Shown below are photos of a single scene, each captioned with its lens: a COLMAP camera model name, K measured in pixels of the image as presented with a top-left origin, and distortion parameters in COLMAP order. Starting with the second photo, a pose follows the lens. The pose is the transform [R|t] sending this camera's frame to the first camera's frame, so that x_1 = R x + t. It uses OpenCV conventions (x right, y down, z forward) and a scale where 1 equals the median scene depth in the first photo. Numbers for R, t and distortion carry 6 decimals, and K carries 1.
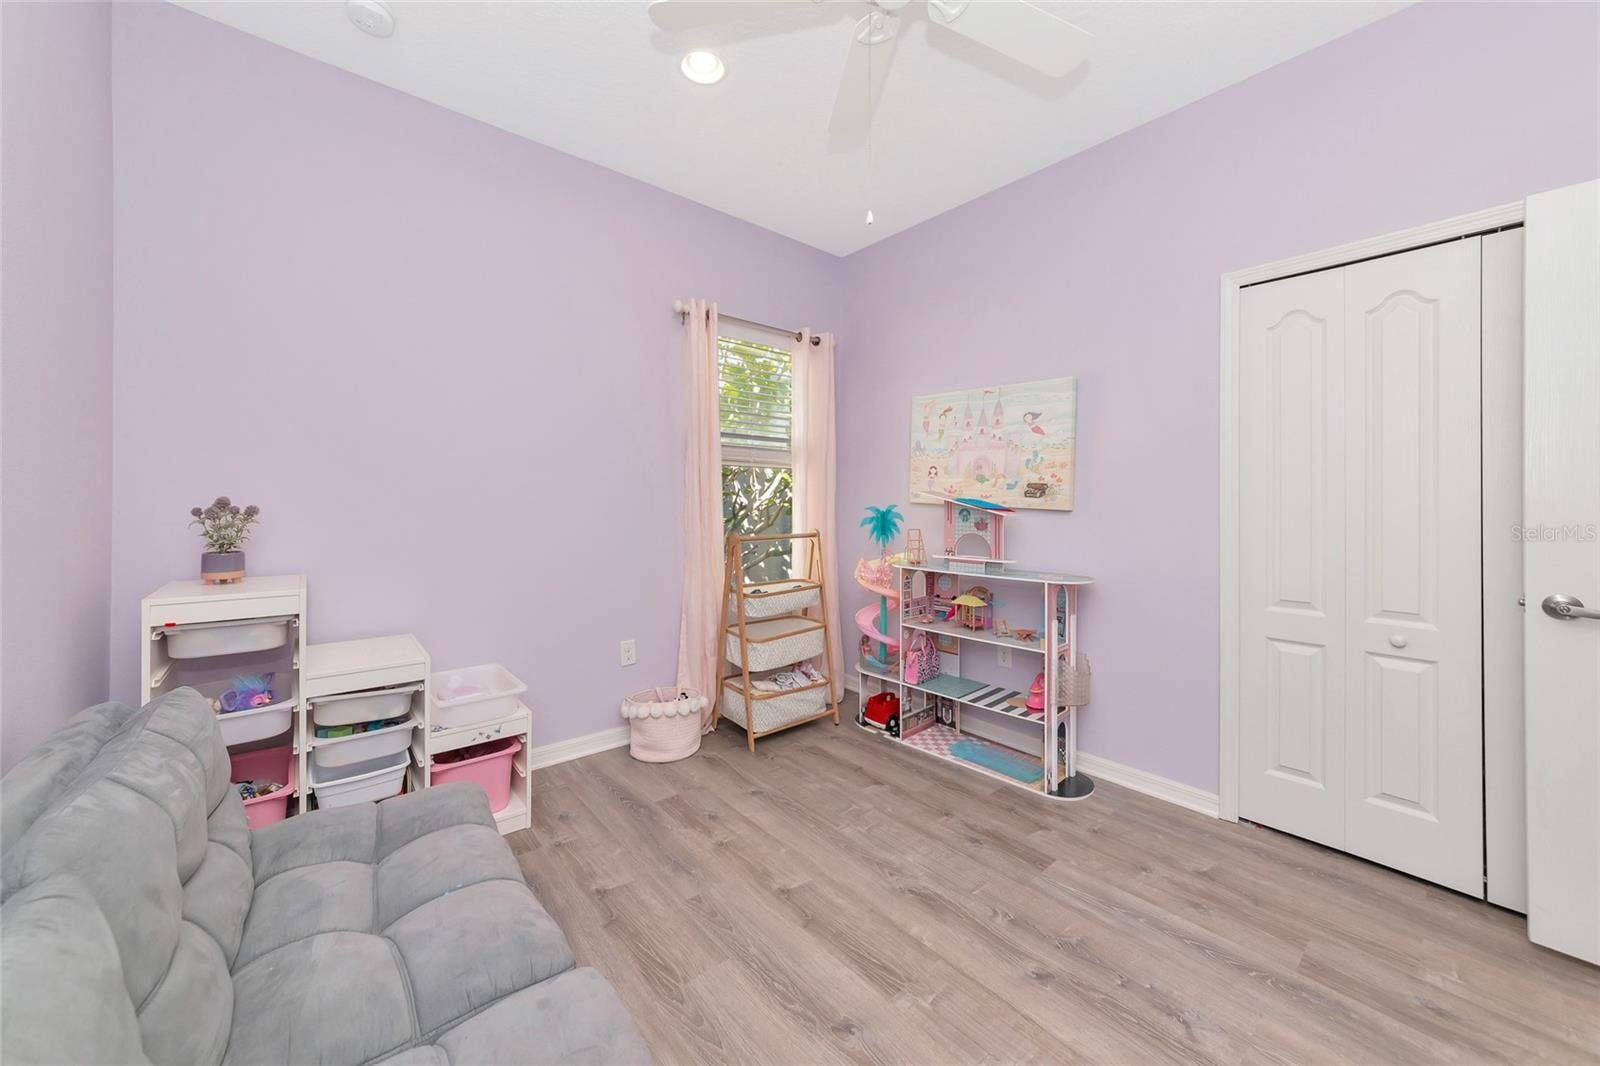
lens RADIAL K [[586.7, 0, 812.5], [0, 586.7, 490.4], [0, 0, 1]] dist [0.008702, -0.000035]
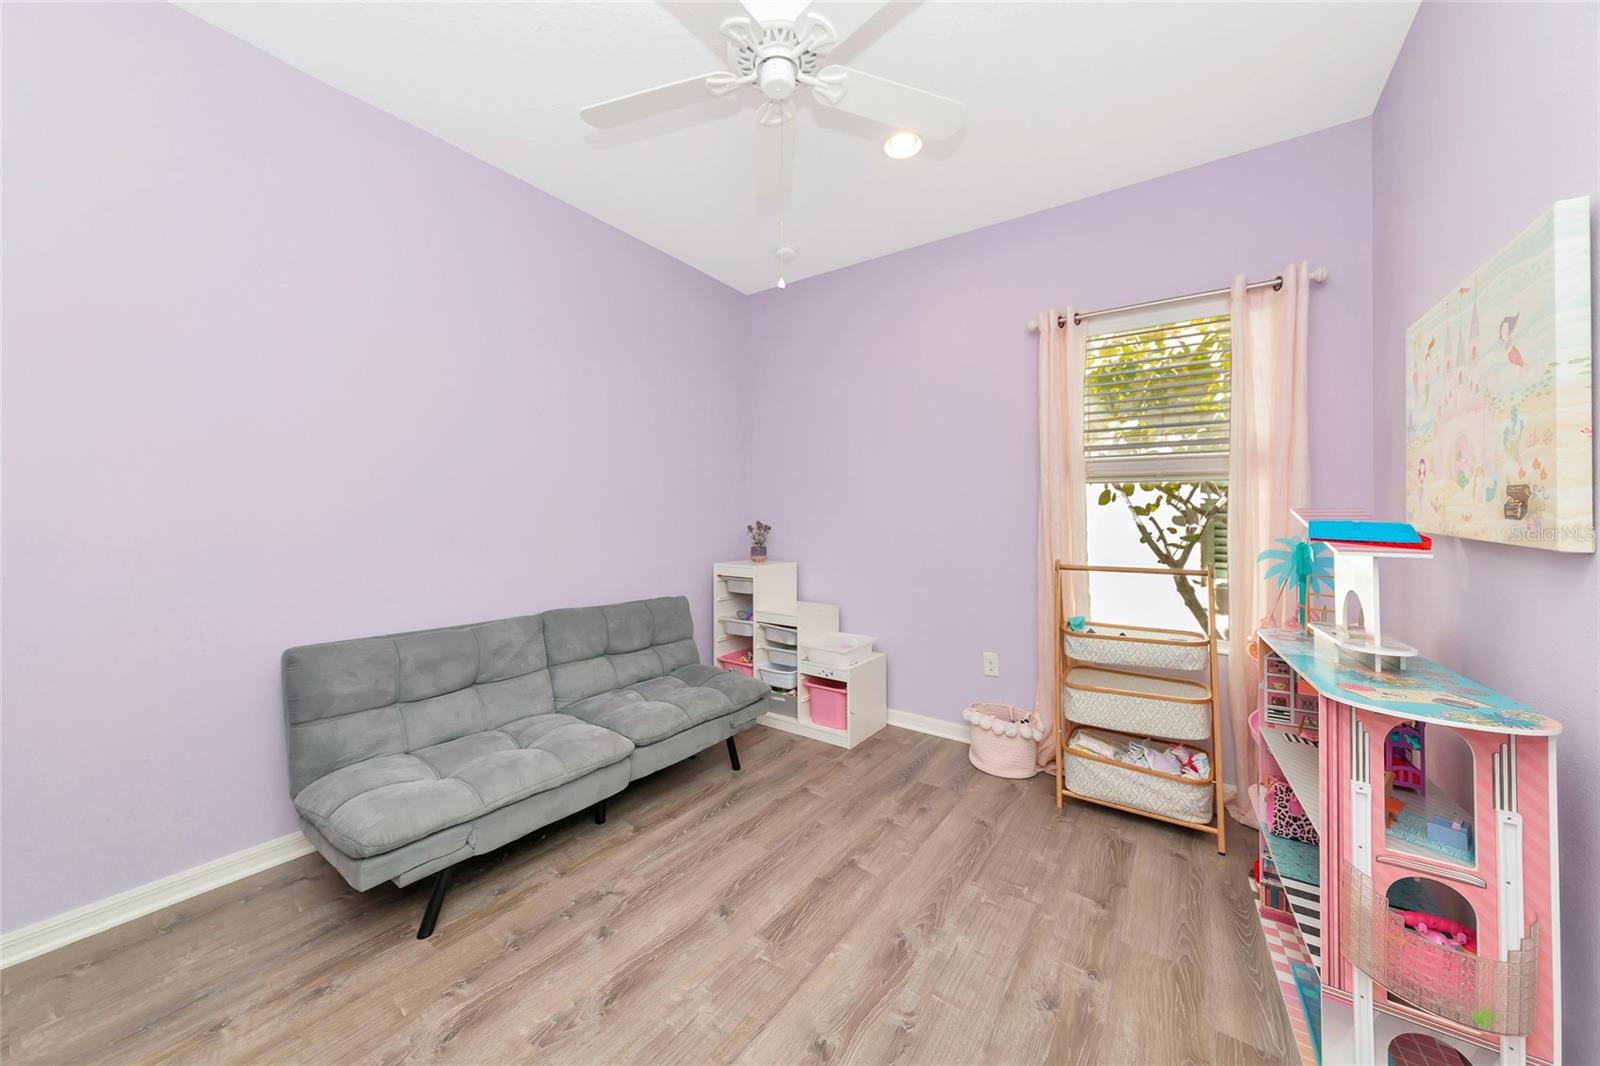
lens RADIAL K [[593.4, 0, 797.5], [0, 593.4, 523.5], [0, 0, 1]] dist [0.033960, -0.000051]
pose [[0.248587, 0.001824, -0.968608, 0.896353], [0.007203, 0.999967, 0.003731, 0.013431], [0.968583, -0.007904, 0.248566, 0.520631]]
